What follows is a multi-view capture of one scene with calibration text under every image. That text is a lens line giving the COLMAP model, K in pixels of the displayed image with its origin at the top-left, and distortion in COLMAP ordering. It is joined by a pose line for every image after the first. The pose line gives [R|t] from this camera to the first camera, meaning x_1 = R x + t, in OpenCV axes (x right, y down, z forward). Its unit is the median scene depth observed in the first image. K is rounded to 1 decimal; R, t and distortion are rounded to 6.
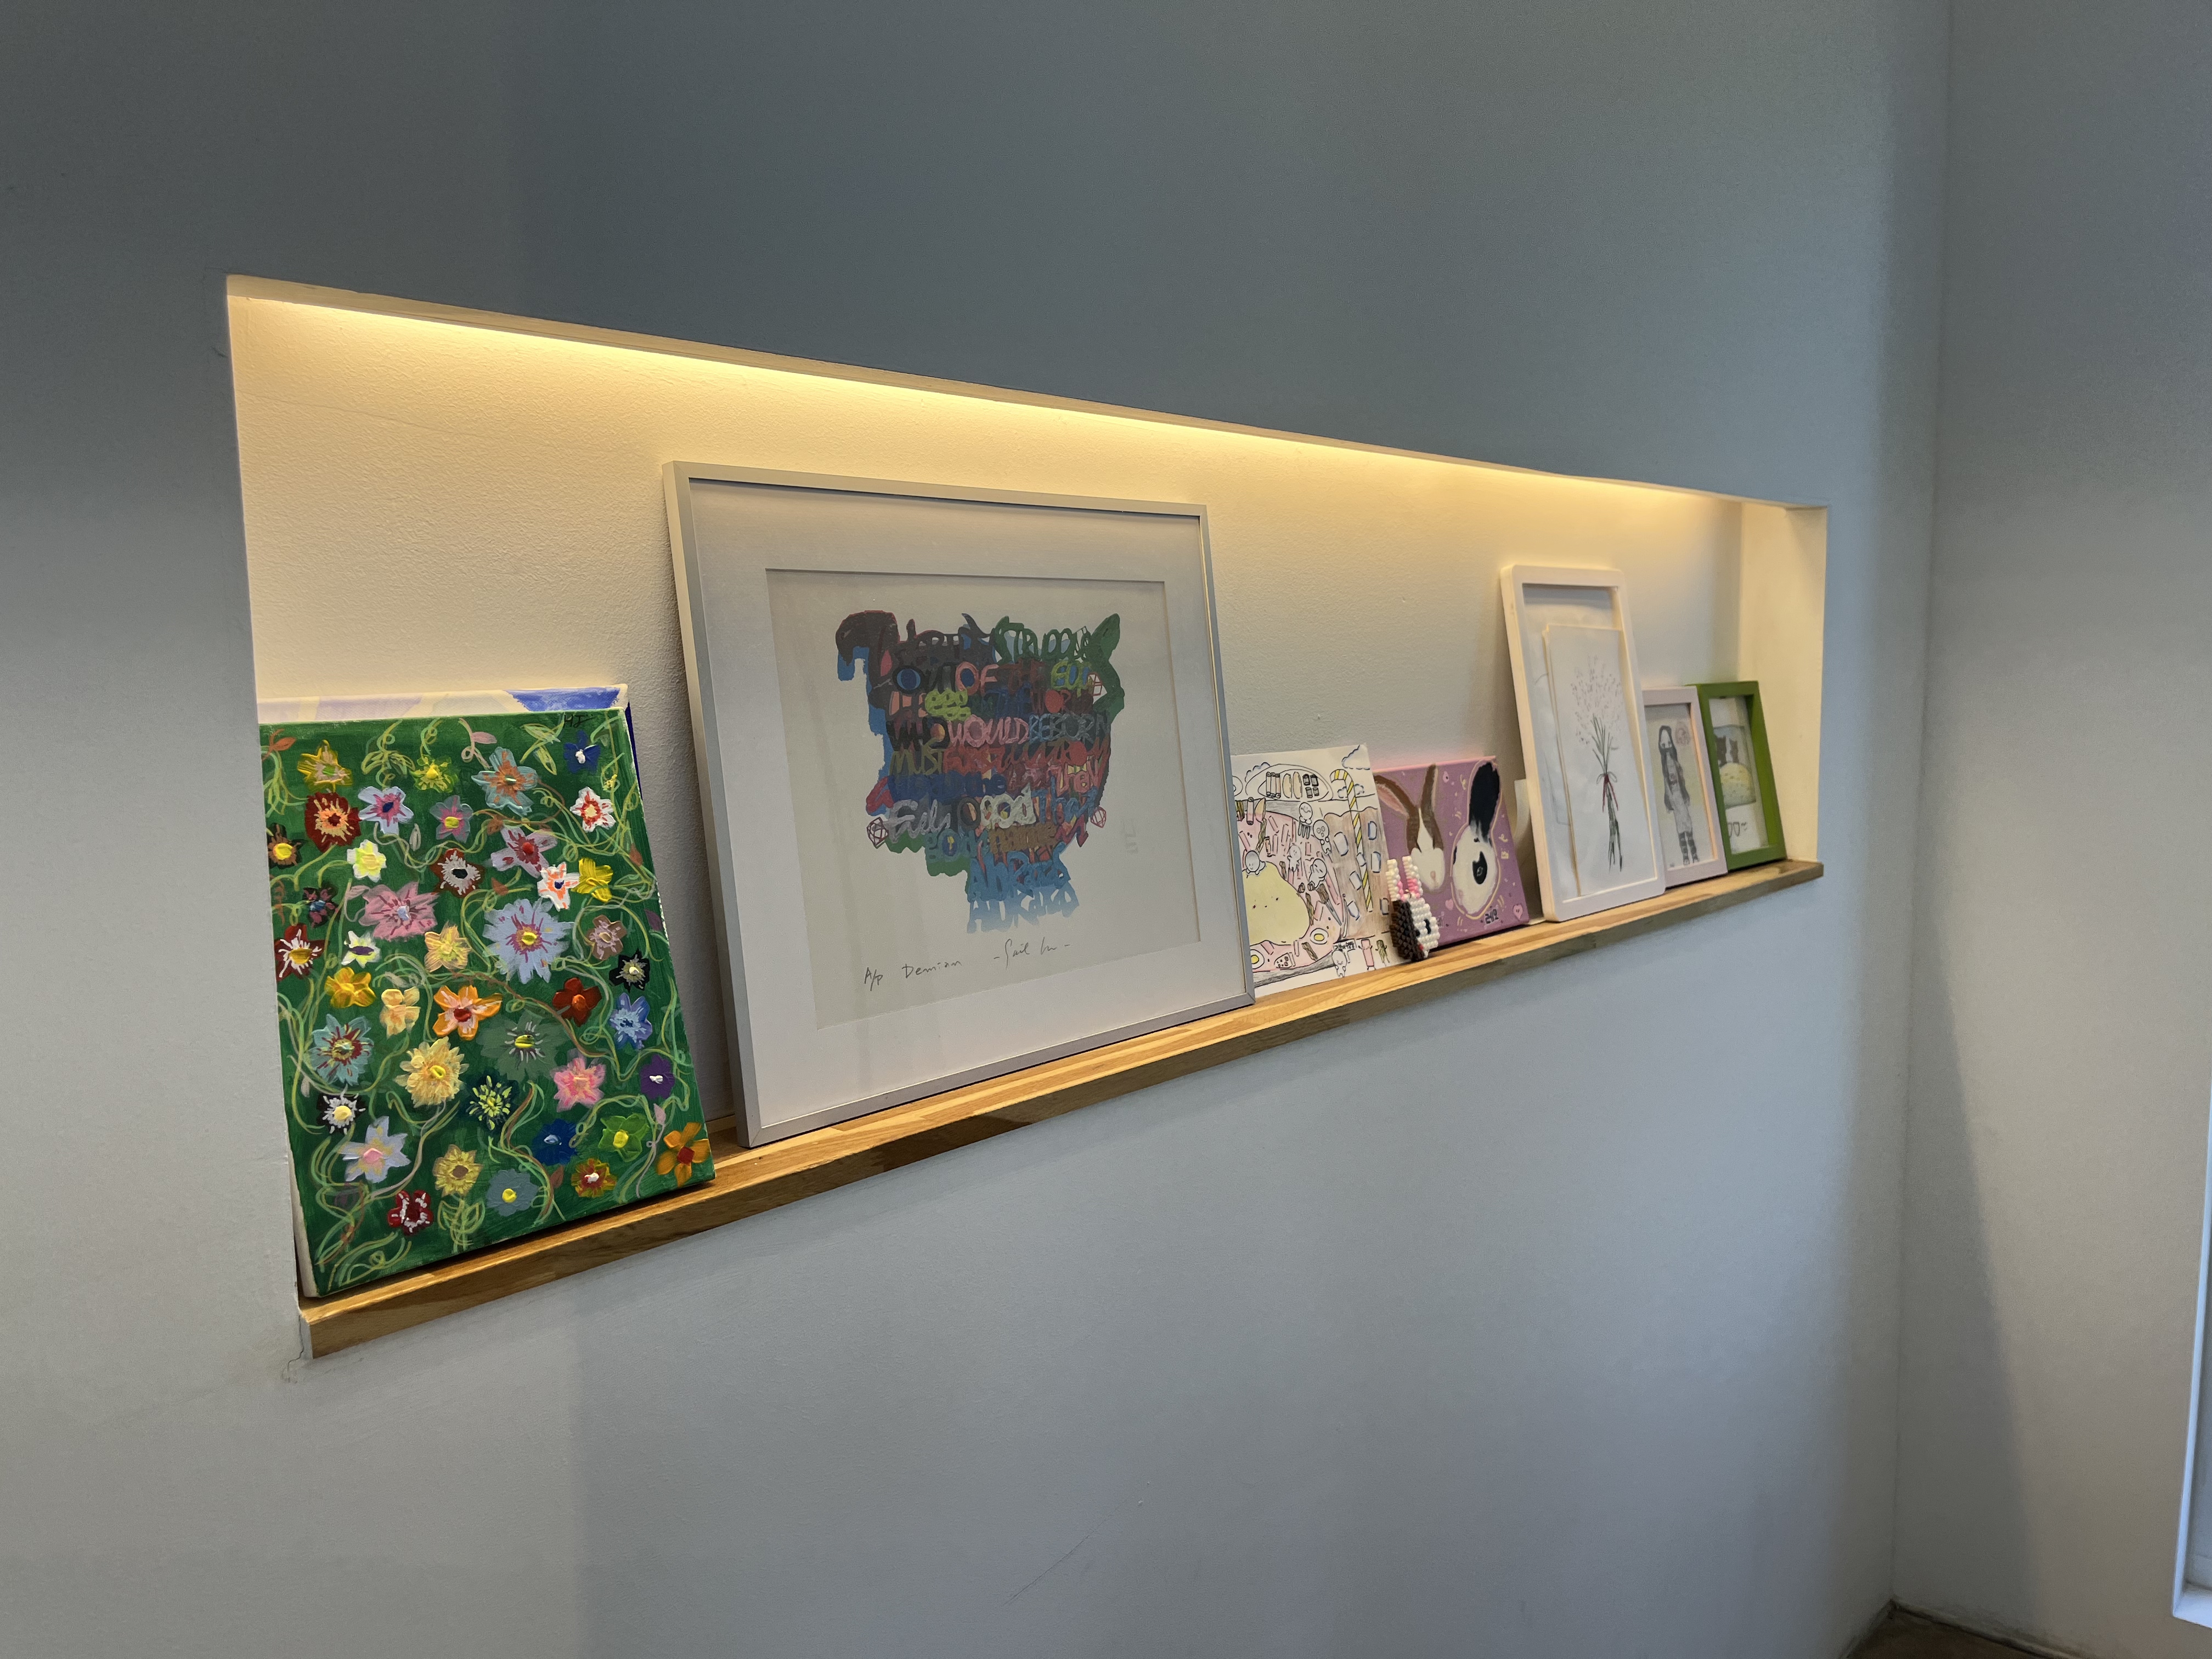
lens RADIAL K [[1676.4, 0, 1116.5], [0, 1676.4, 830.5], [0, 0, 1]] dist [0.058747, -0.082358]
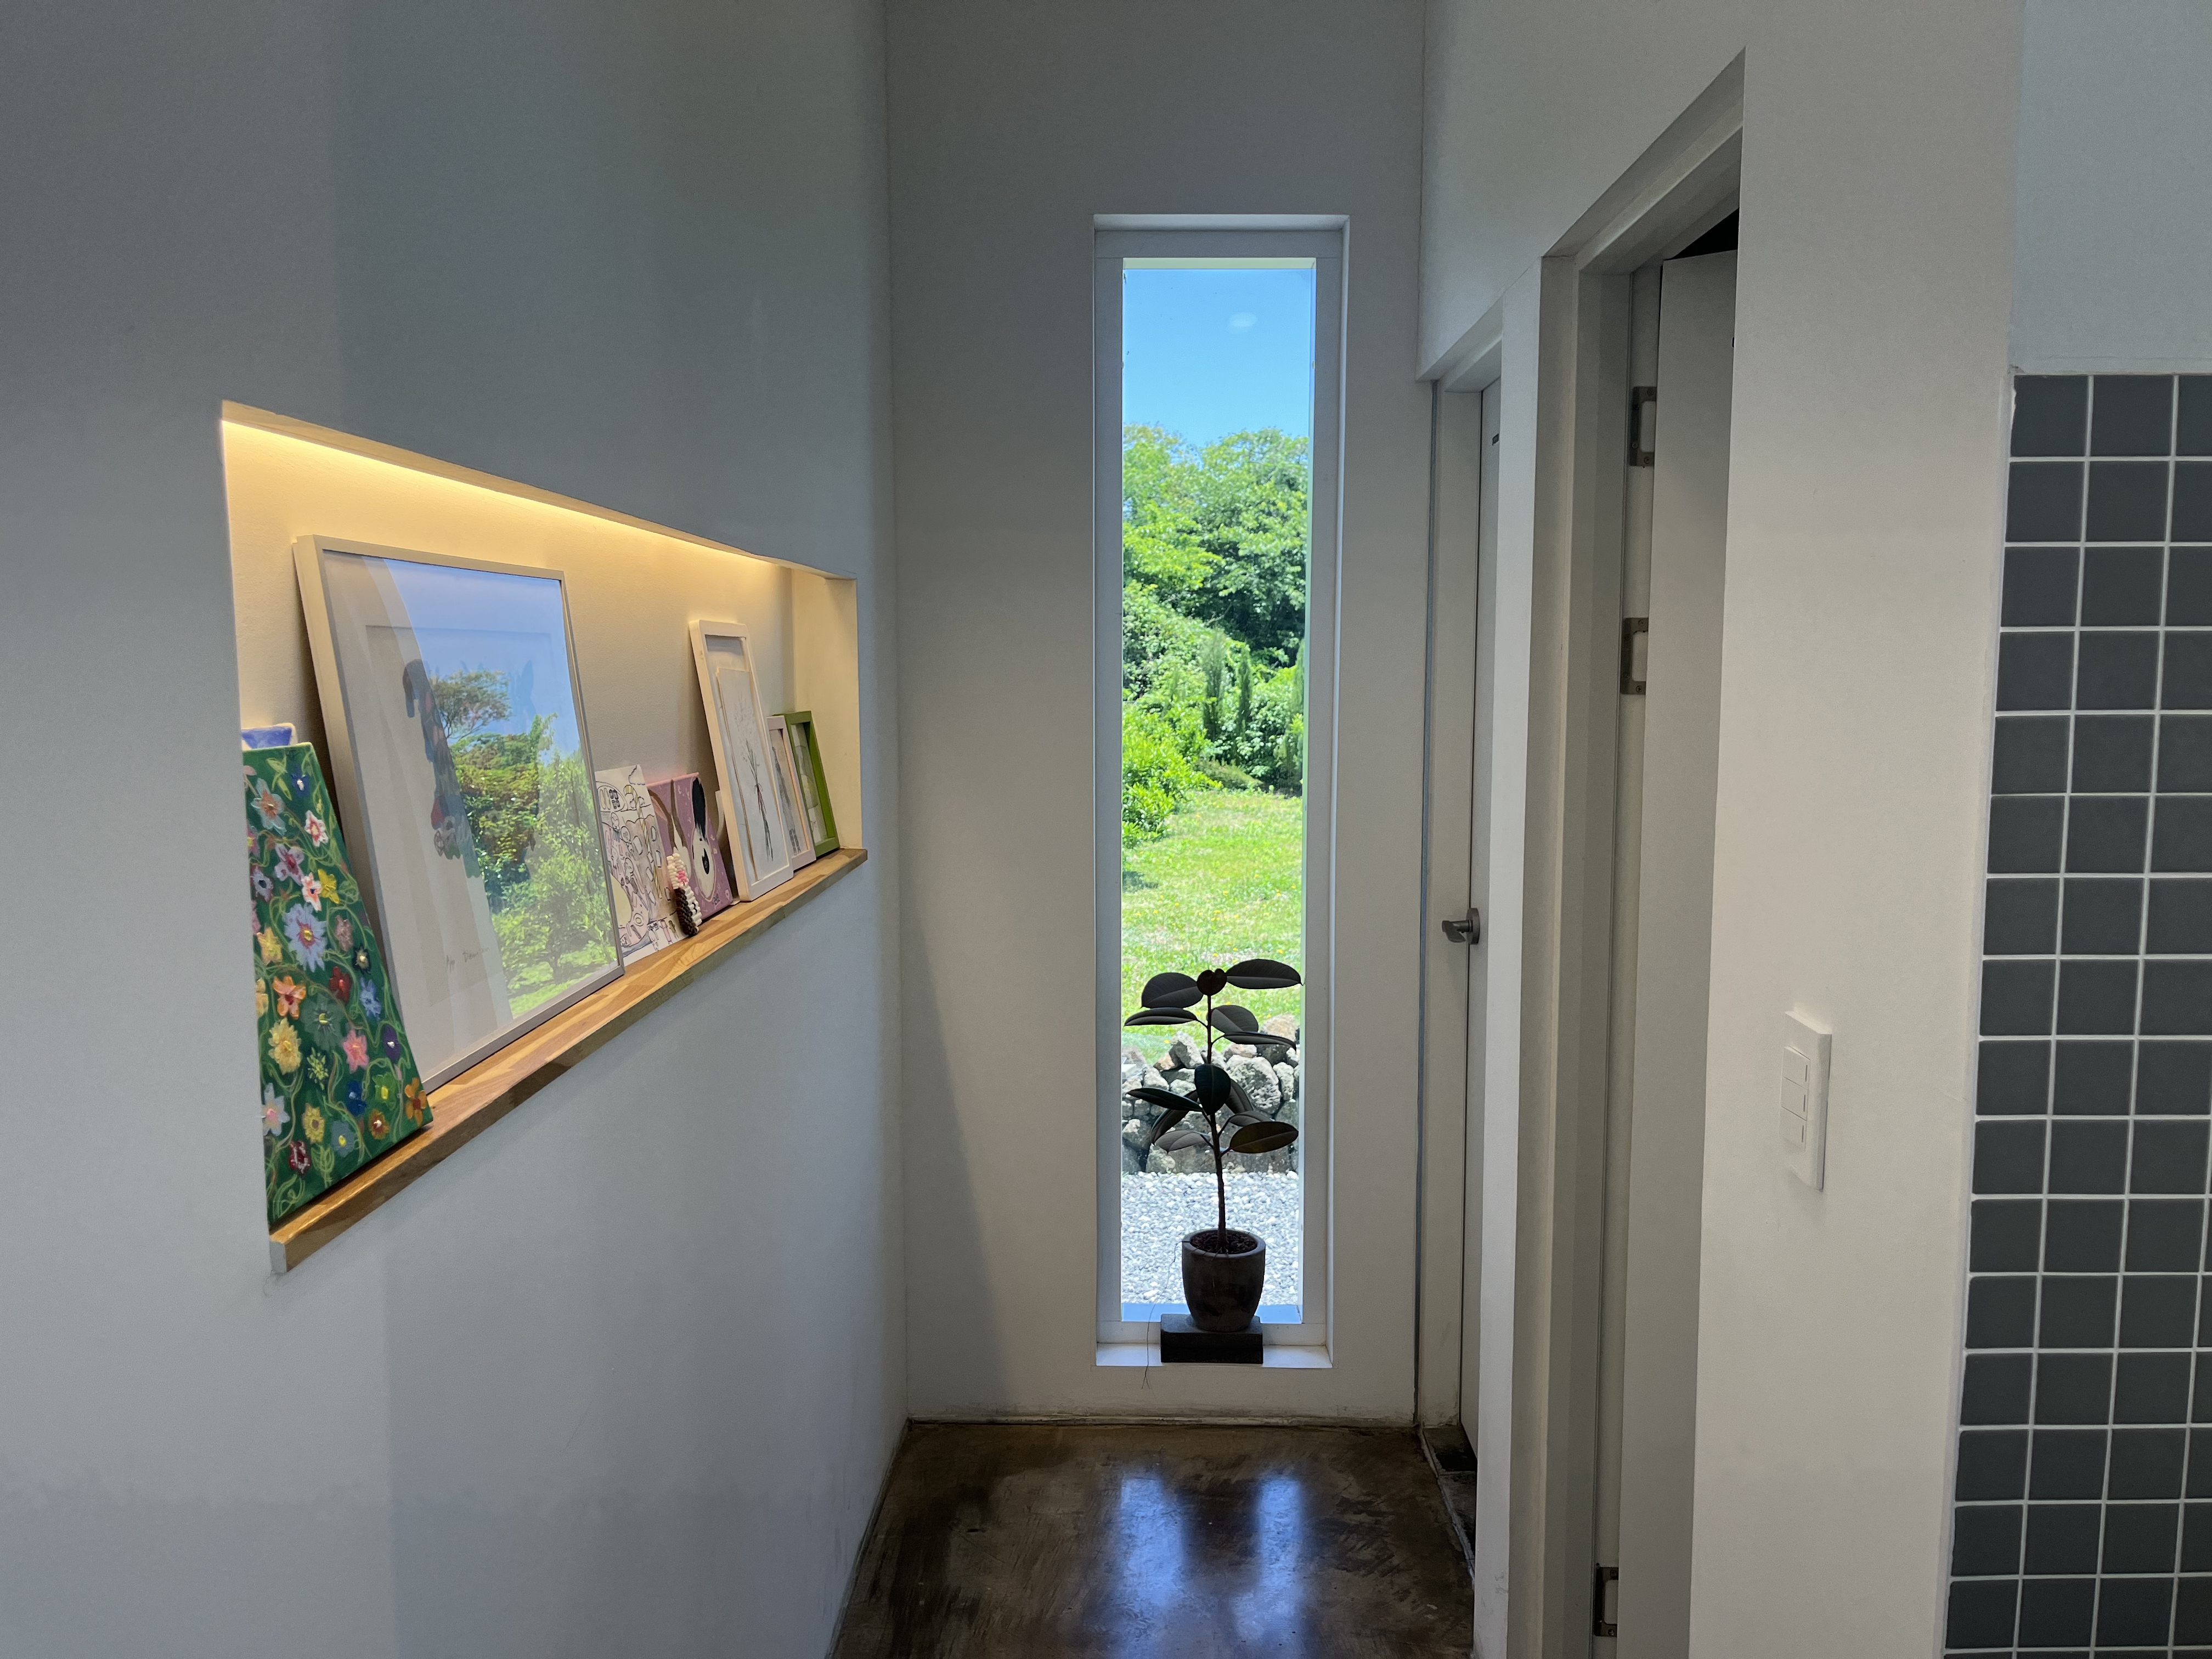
lens RADIAL K [[1676.4, 0, 1099.8], [0, 1676.4, 829.9], [0, 0, 1]] dist [0.058747, -0.082358]
pose [[0.766636, -0.051015, 0.640052, -0.653903], [0.060335, 0.998152, 0.007289, 0.013517], [-0.639241, 0.033030, 0.768297, -0.278730]]
